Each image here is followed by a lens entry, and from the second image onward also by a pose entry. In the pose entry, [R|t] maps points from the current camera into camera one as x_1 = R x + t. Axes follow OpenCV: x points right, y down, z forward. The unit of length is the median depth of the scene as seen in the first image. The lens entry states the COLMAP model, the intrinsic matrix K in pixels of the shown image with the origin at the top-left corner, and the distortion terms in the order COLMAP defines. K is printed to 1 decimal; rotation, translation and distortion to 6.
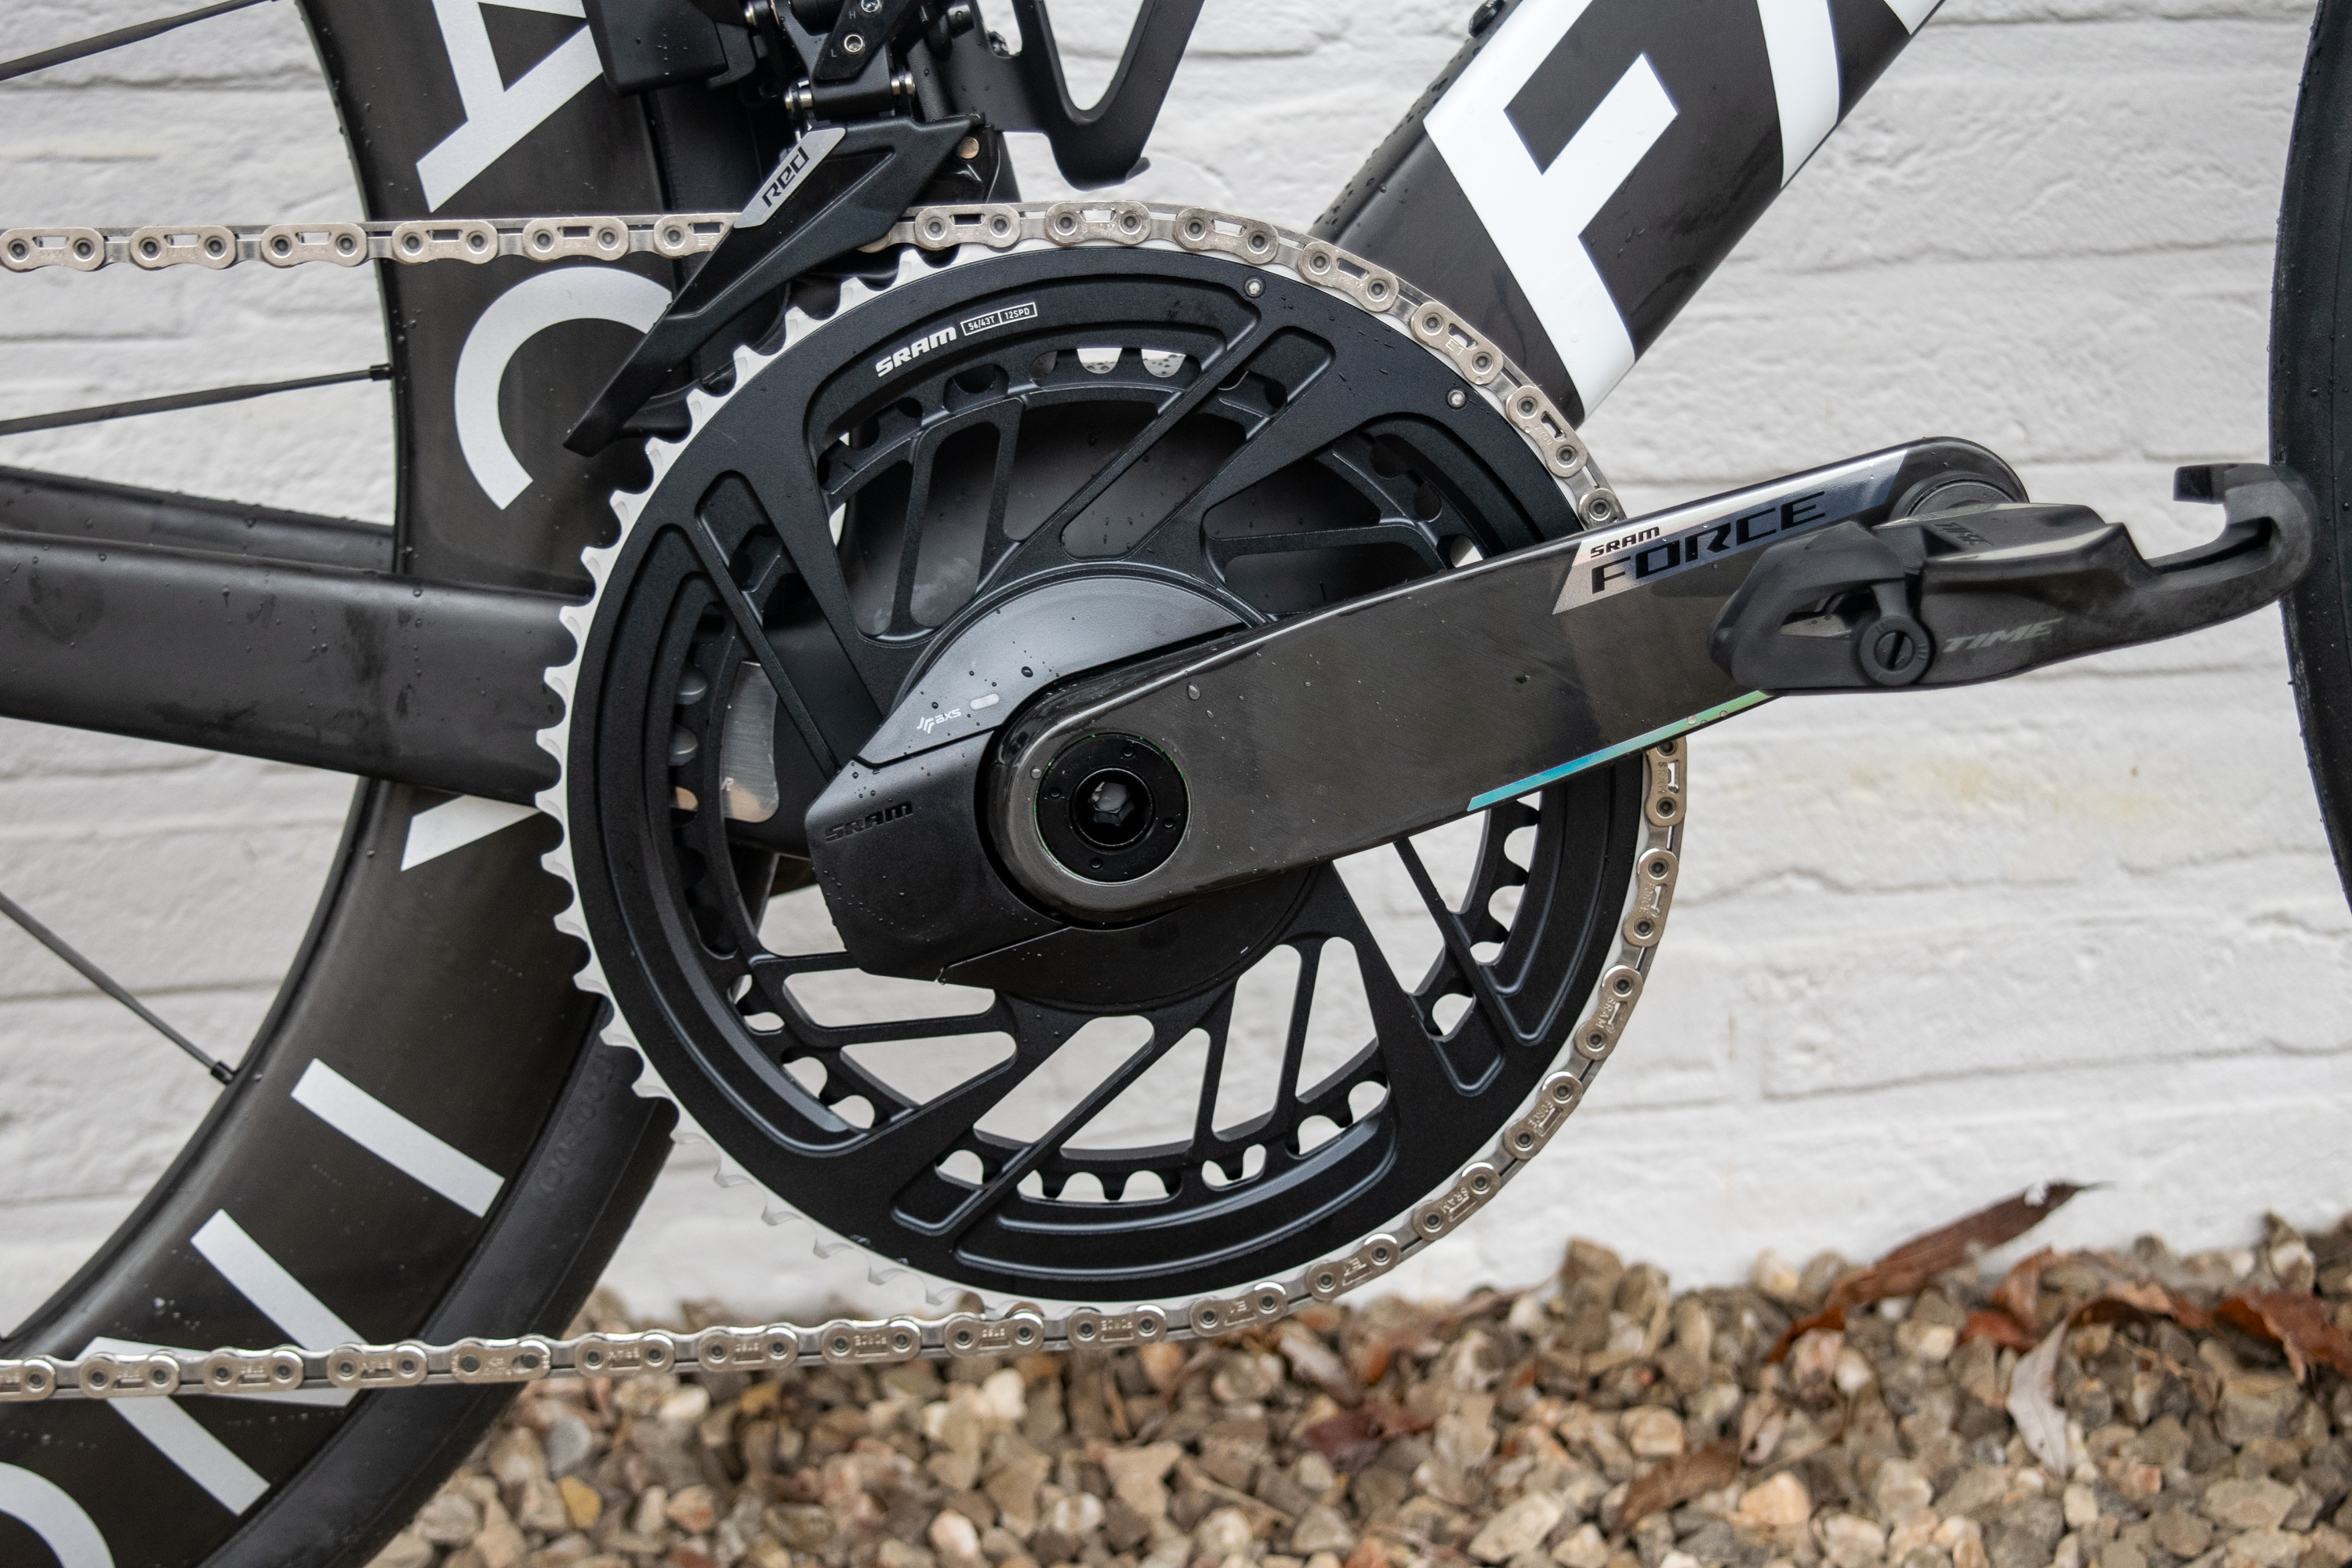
lens RADIAL K [[4038.6, 0, 1176.0], [0, 4038.6, 784.0], [0, 0, 1]] dist [-0.022737, -0.052946]
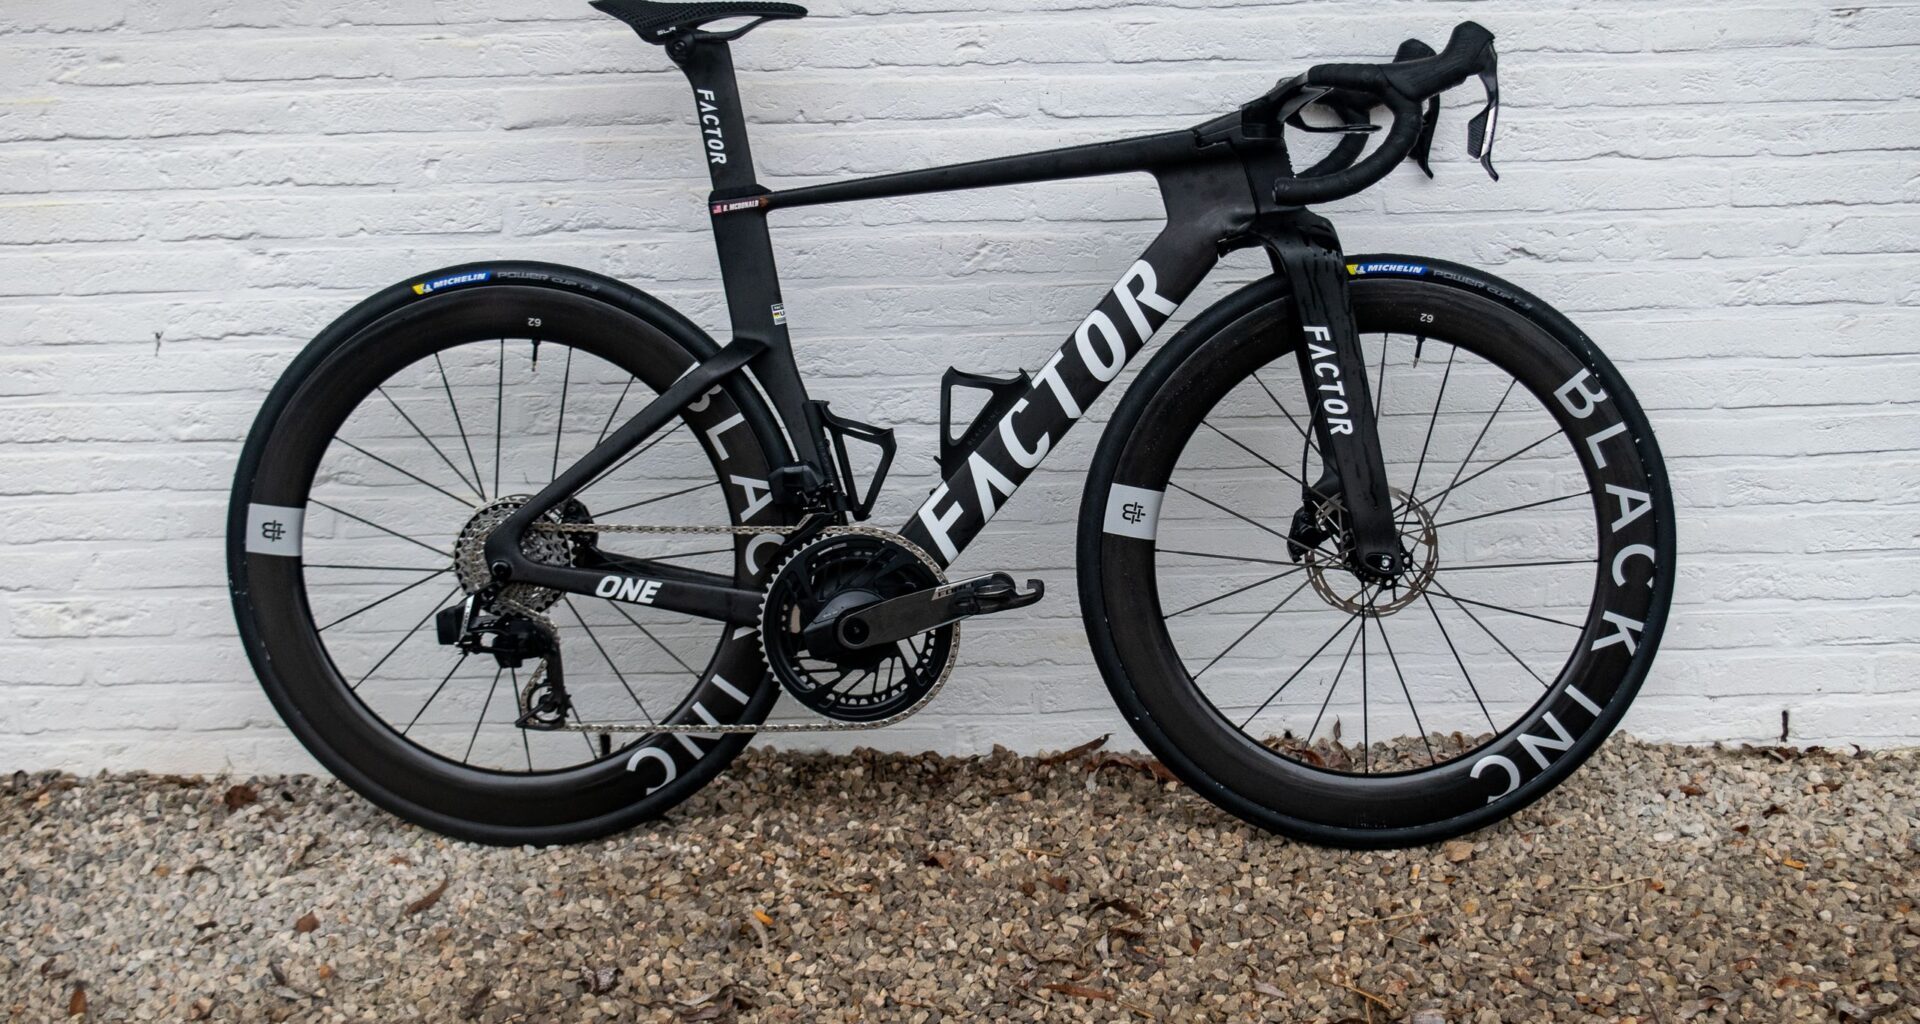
lens RADIAL K [[3051.8, 0, 960.0], [0, 3051.8, 512.0], [0, 0, 1]] dist [0.007360, 0.028541]
pose [[0.994104, 0.028194, -0.104701, 0.557507], [-0.034509, 0.997661, -0.058999, 0.083611], [0.102793, 0.062264, 0.992752, -3.170885]]
